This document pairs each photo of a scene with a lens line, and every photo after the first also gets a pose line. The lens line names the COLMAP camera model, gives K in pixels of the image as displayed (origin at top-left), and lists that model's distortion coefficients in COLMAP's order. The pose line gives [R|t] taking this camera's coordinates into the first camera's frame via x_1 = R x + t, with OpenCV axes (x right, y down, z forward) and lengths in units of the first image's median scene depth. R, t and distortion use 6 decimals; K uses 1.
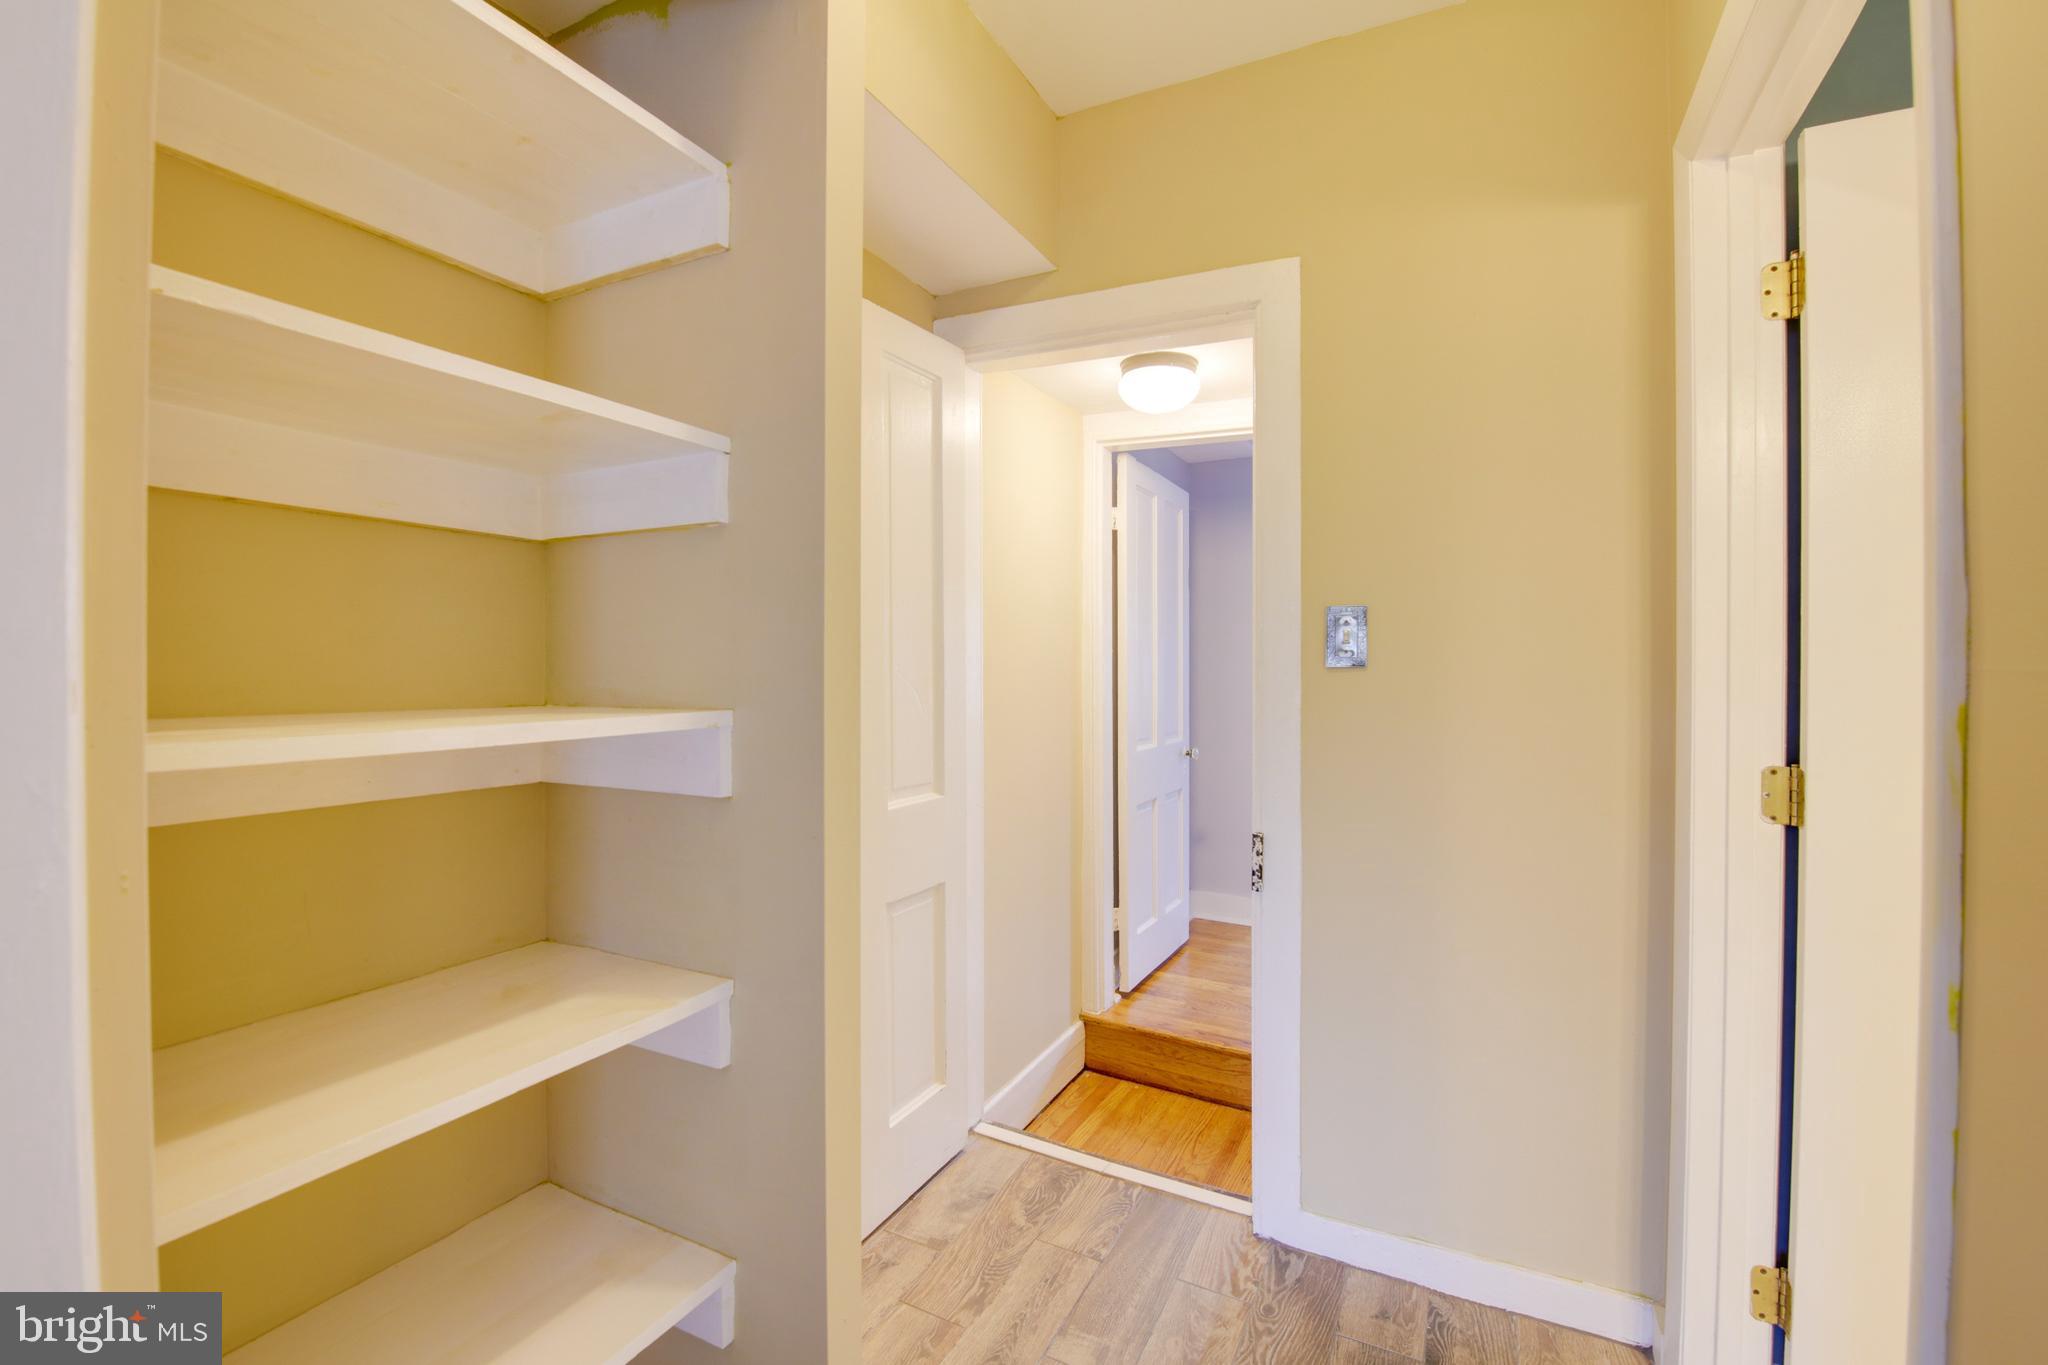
lens RADIAL K [[894.4, 0, 1026.5], [0, 894.4, 678.2], [0, 0, 1]] dist [-0.000418, -0.010785]
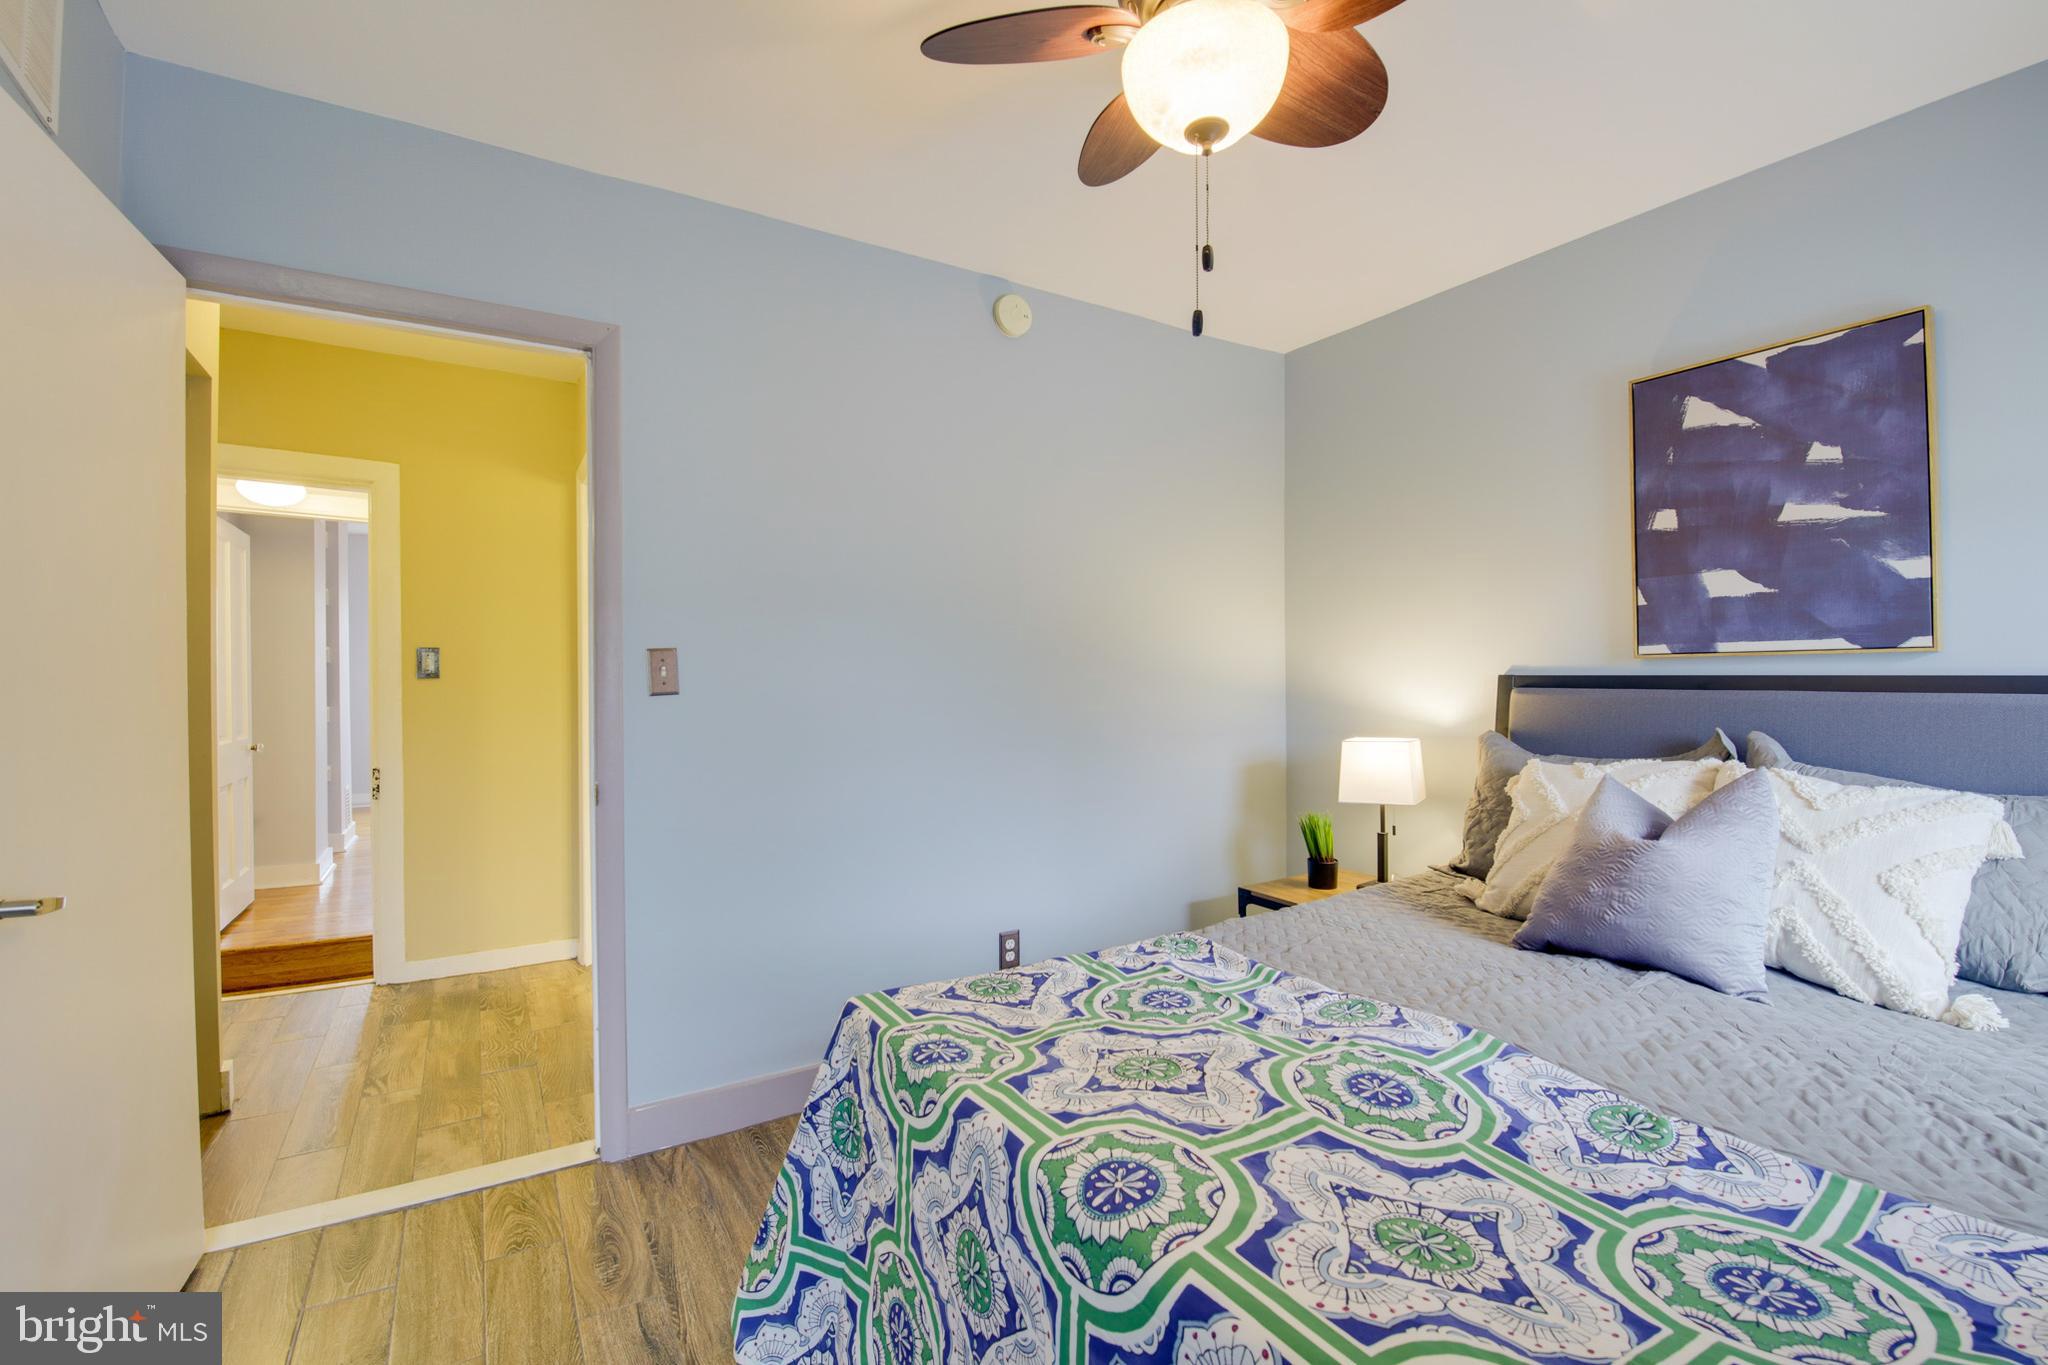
lens RADIAL K [[894.4, 0, 1026.5], [0, 894.4, 678.2], [0, 0, 1]] dist [-0.000418, -0.010785]
pose [[0.535814, -0.003983, 0.844327, -0.366900], [0.009452, 0.999955, -0.001281, 0.000569], [-0.844283, 0.008667, 0.535827, -0.718662]]
